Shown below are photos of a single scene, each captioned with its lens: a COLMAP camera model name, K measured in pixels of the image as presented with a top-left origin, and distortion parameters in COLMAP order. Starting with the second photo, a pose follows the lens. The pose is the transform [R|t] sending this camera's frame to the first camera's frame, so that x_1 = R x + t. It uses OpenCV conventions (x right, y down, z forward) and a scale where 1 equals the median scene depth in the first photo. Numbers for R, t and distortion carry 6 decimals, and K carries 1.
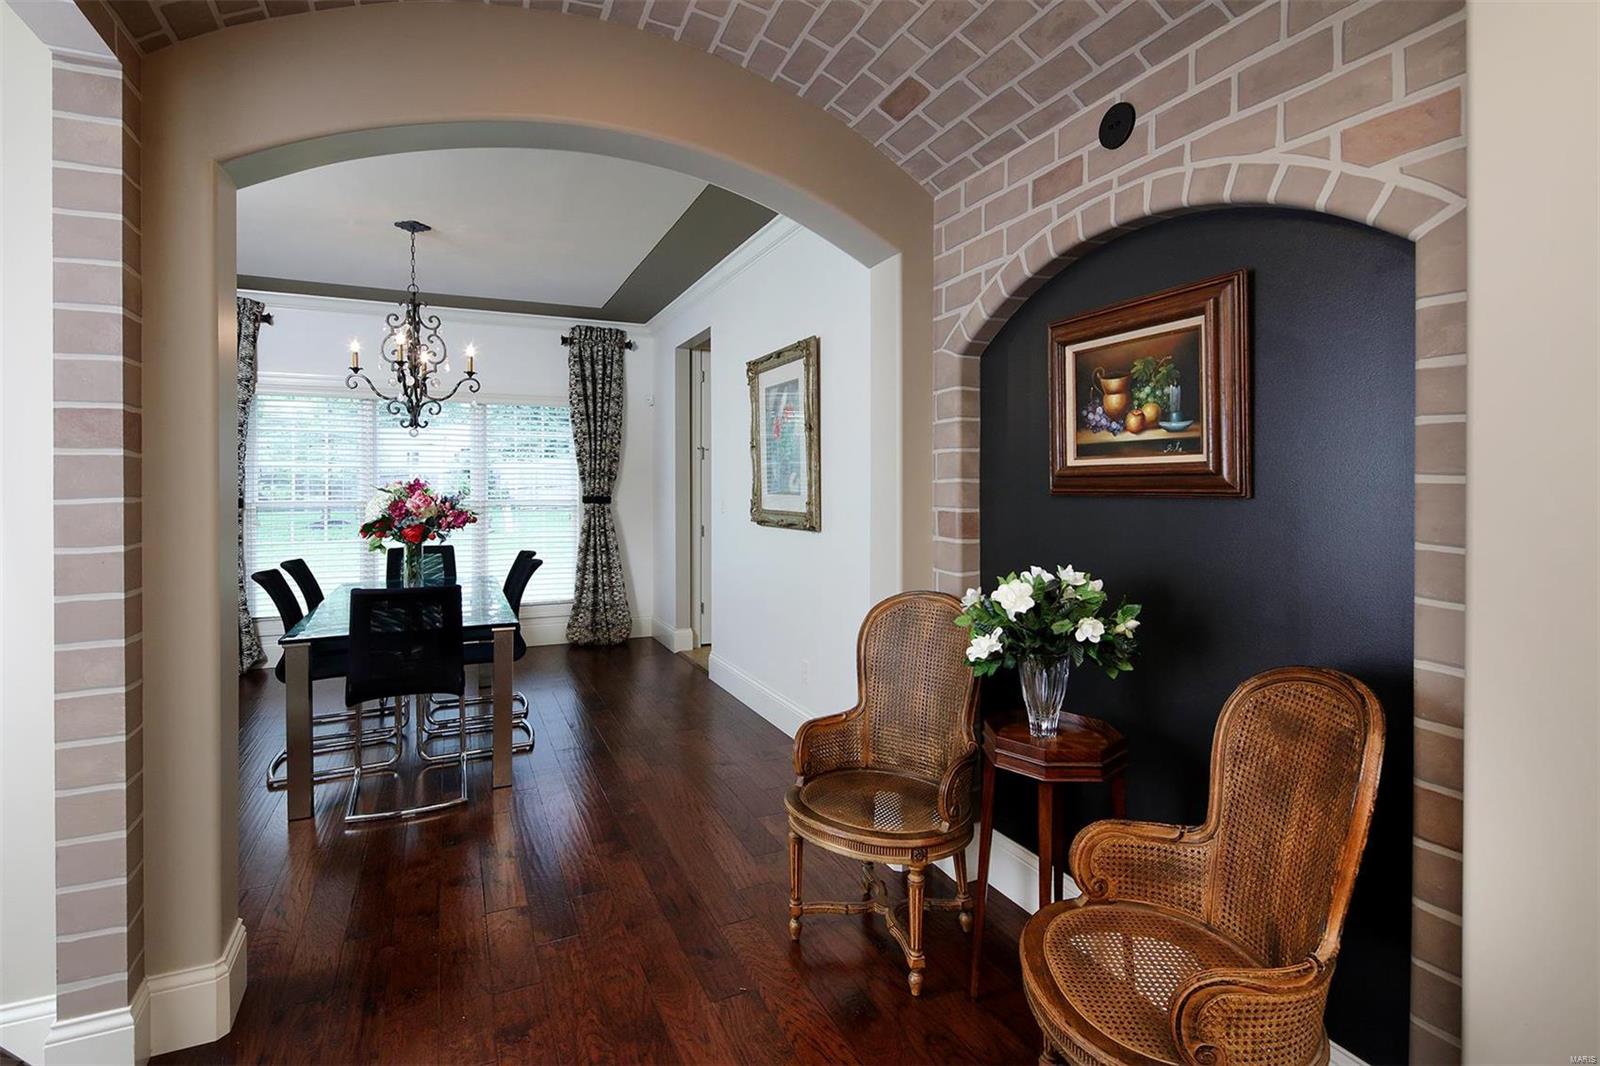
lens RADIAL K [[770.8, 0, 787.8], [0, 770.8, 492.3], [0, 0, 1]] dist [0.002247, -0.000256]
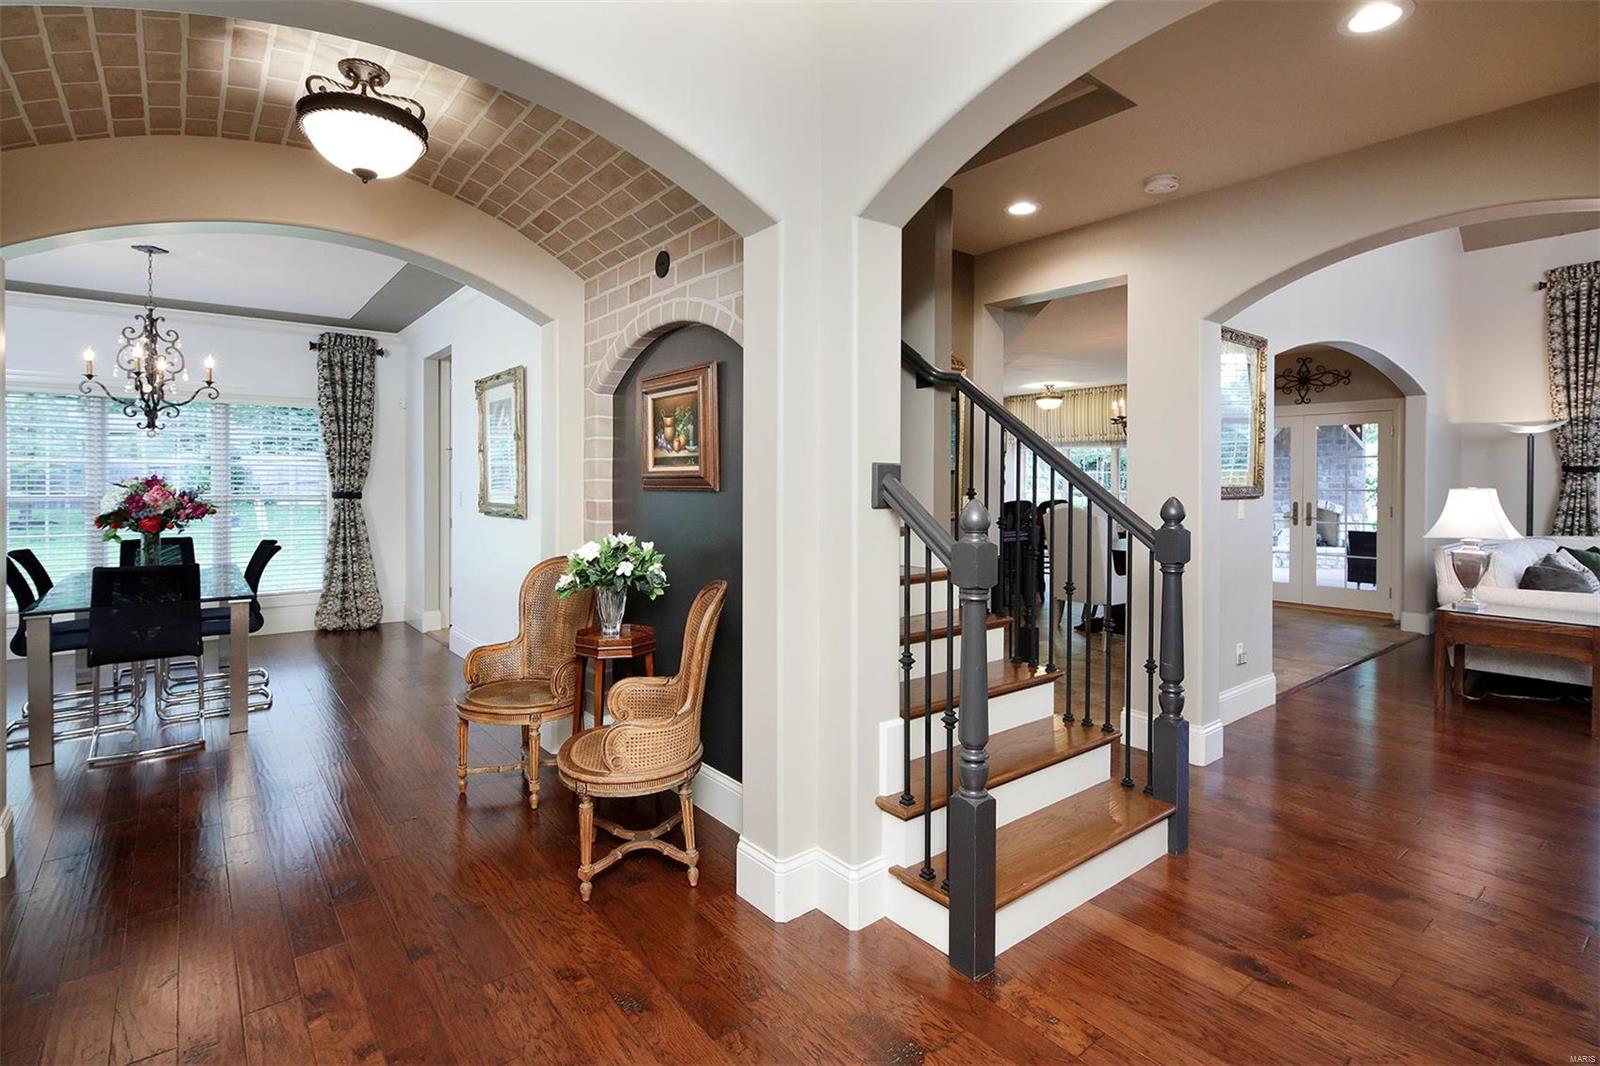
lens RADIAL K [[770.8, 0, 787.8], [0, 770.8, 492.3], [0, 0, 1]] dist [0.002247, -0.000256]
pose [[0.969369, 0.001668, 0.245605, 0.138197], [-0.002408, 0.999993, 0.002716, 0.001877], [-0.245599, -0.003224, 0.969366, -0.318439]]
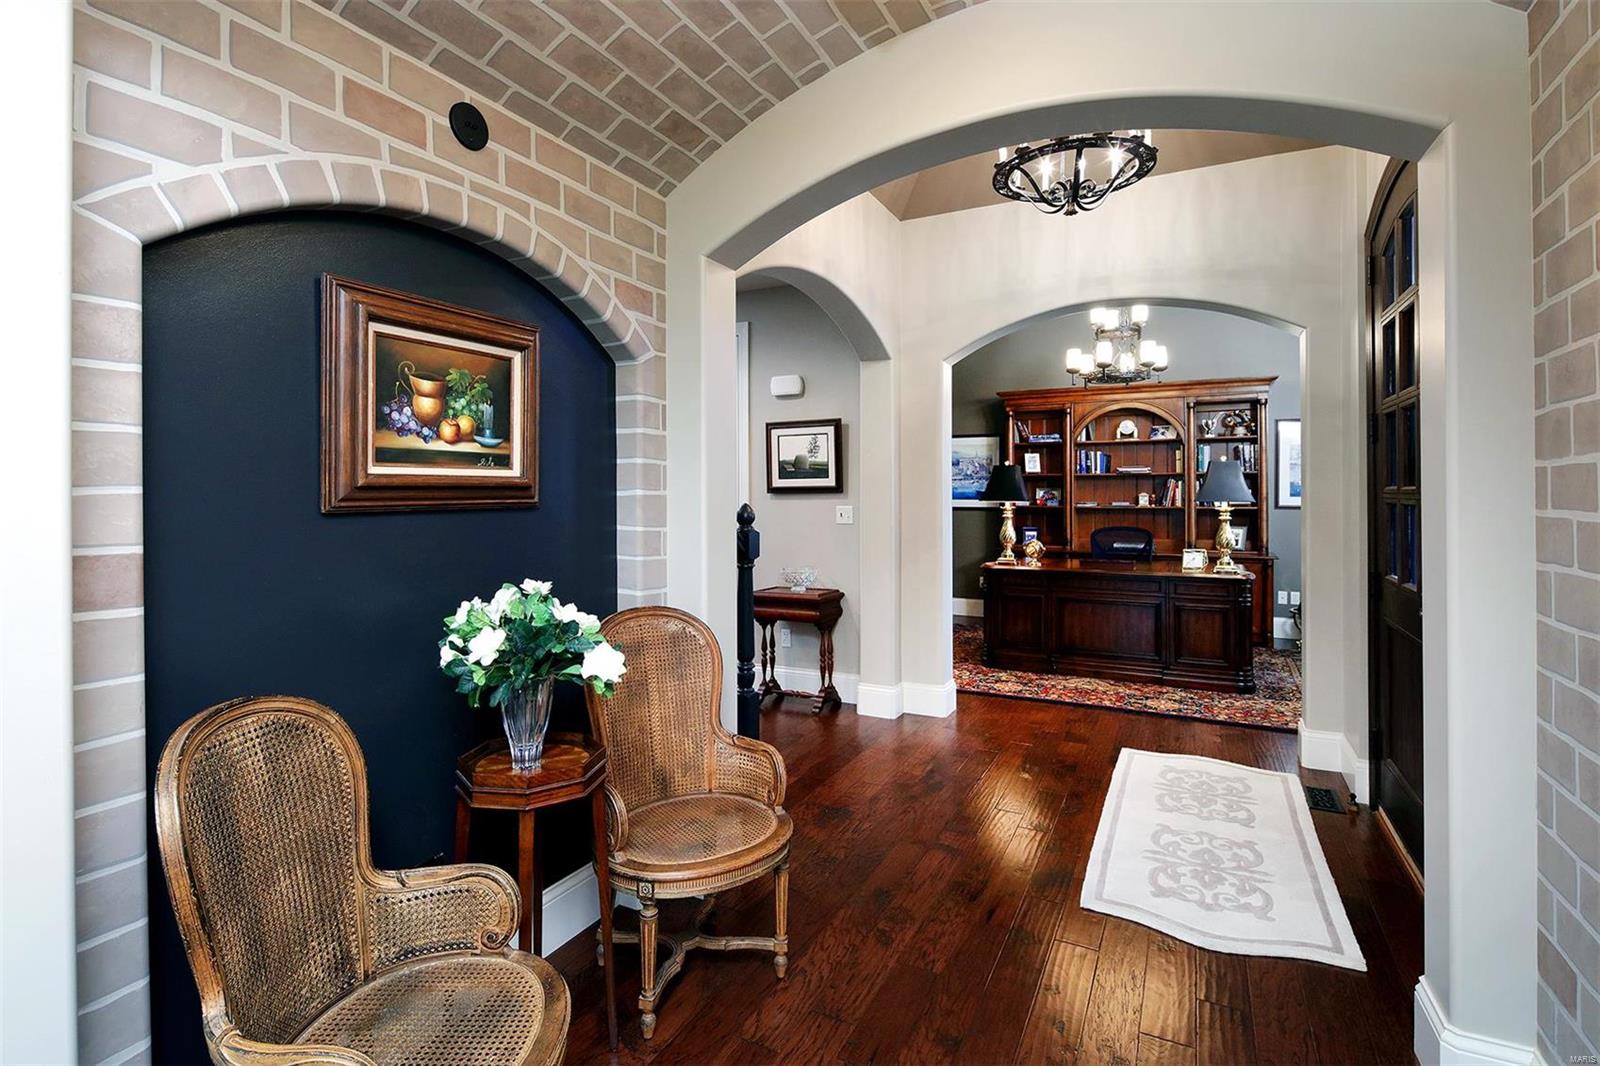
lens RADIAL K [[770.8, 0, 787.8], [0, 770.8, 492.3], [0, 0, 1]] dist [0.002247, -0.000256]
pose [[-0.619853, 0.002833, 0.784713, -0.283608], [0.010697, 0.999931, 0.004840, -0.007655], [-0.784645, 0.011394, -0.619841, 0.630410]]
